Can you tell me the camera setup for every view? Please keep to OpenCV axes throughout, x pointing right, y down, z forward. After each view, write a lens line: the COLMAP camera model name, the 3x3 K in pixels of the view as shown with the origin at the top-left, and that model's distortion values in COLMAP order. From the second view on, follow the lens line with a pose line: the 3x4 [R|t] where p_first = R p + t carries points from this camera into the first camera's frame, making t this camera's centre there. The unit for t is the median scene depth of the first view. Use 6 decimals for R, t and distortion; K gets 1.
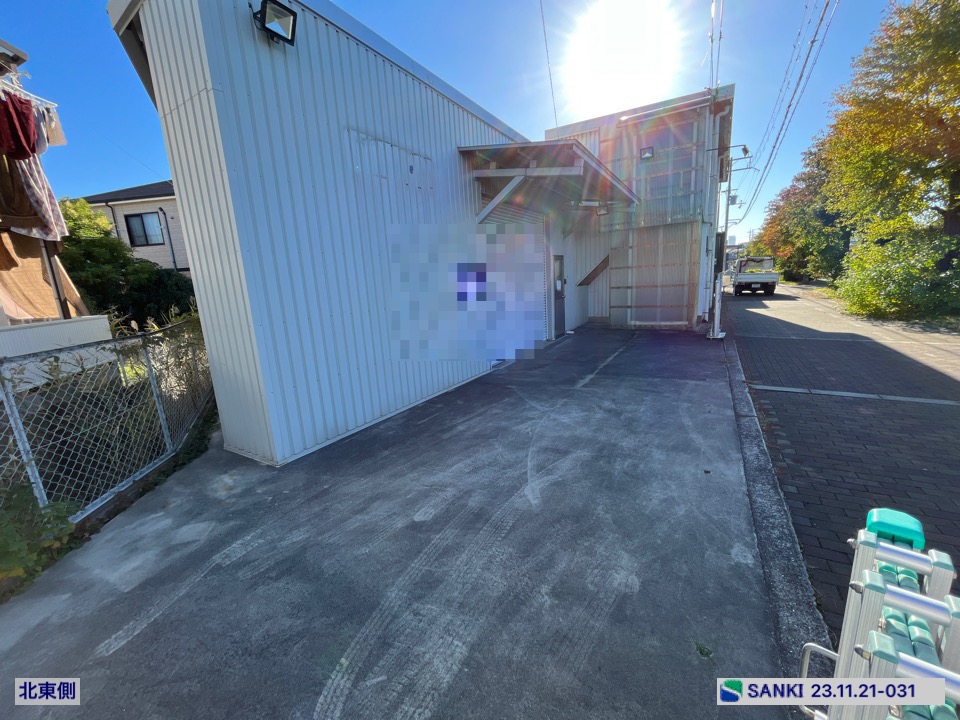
lens RADIAL K [[389.7, 0, 475.9], [0, 389.7, 360.9], [0, 0, 1]] dist [0.000240, -0.000567]
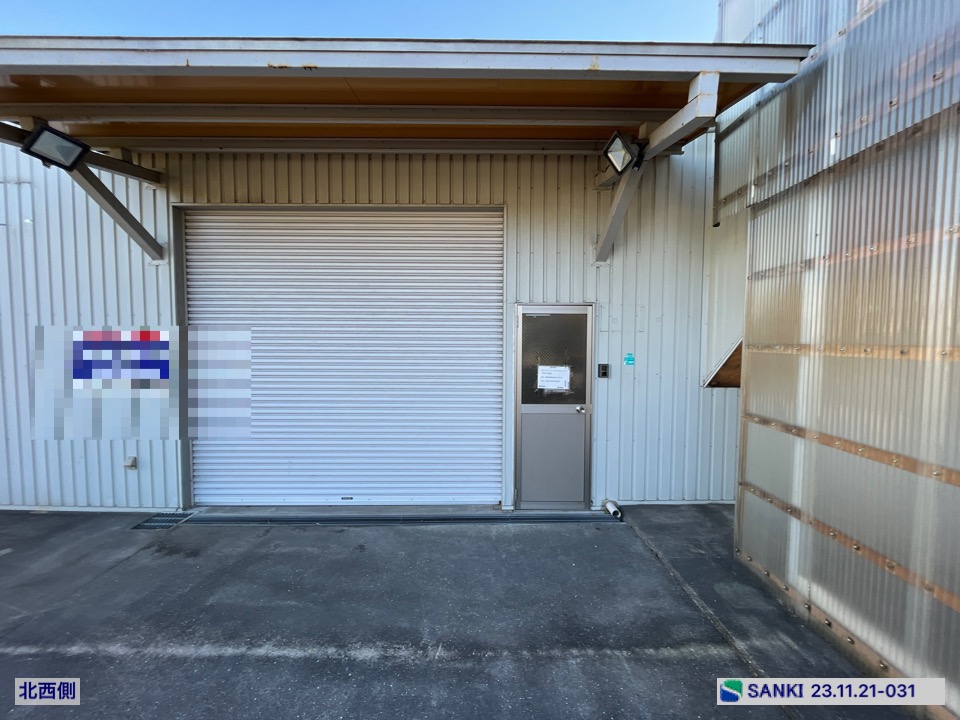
lens RADIAL K [[389.7, 0, 475.9], [0, 389.7, 360.9], [0, 0, 1]] dist [0.000240, -0.000567]
pose [[0.507278, 0.107429, -0.855060, 1.111396], [-0.206854, 0.978372, 0.000202, -0.427641], [0.836589, 0.176771, 0.518529, 1.593487]]
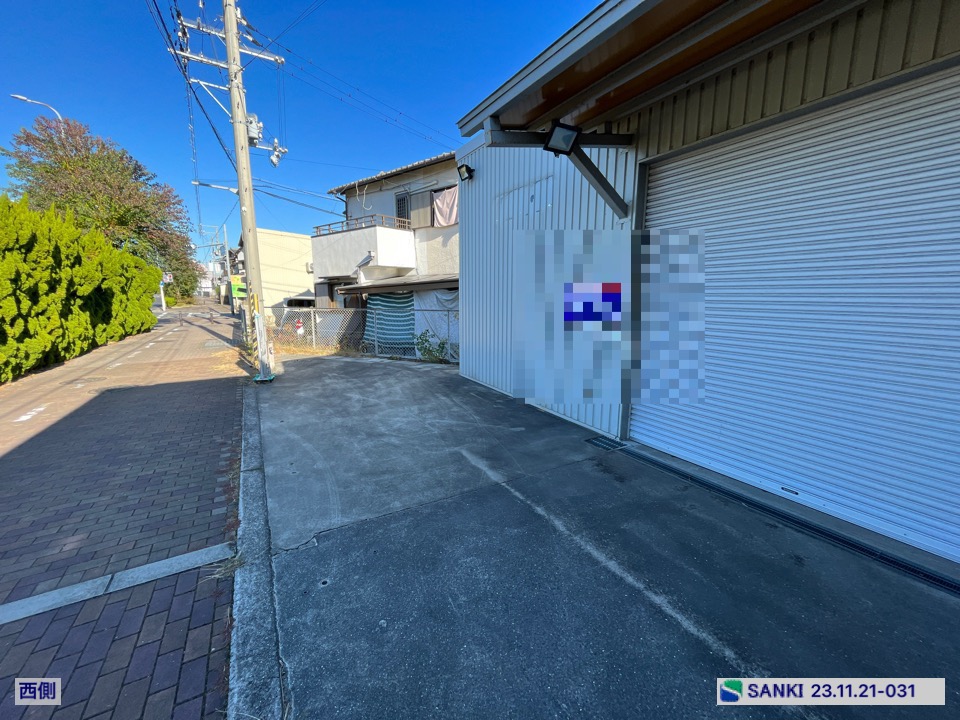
lens RADIAL K [[389.7, 0, 475.9], [0, 389.7, 360.9], [0, 0, 1]] dist [0.000240, -0.000567]
pose [[-0.497435, 0.204658, -0.843015, 1.054489], [-0.146076, 0.938137, 0.313945, -0.416721], [0.855114, 0.279311, -0.436767, 1.626449]]
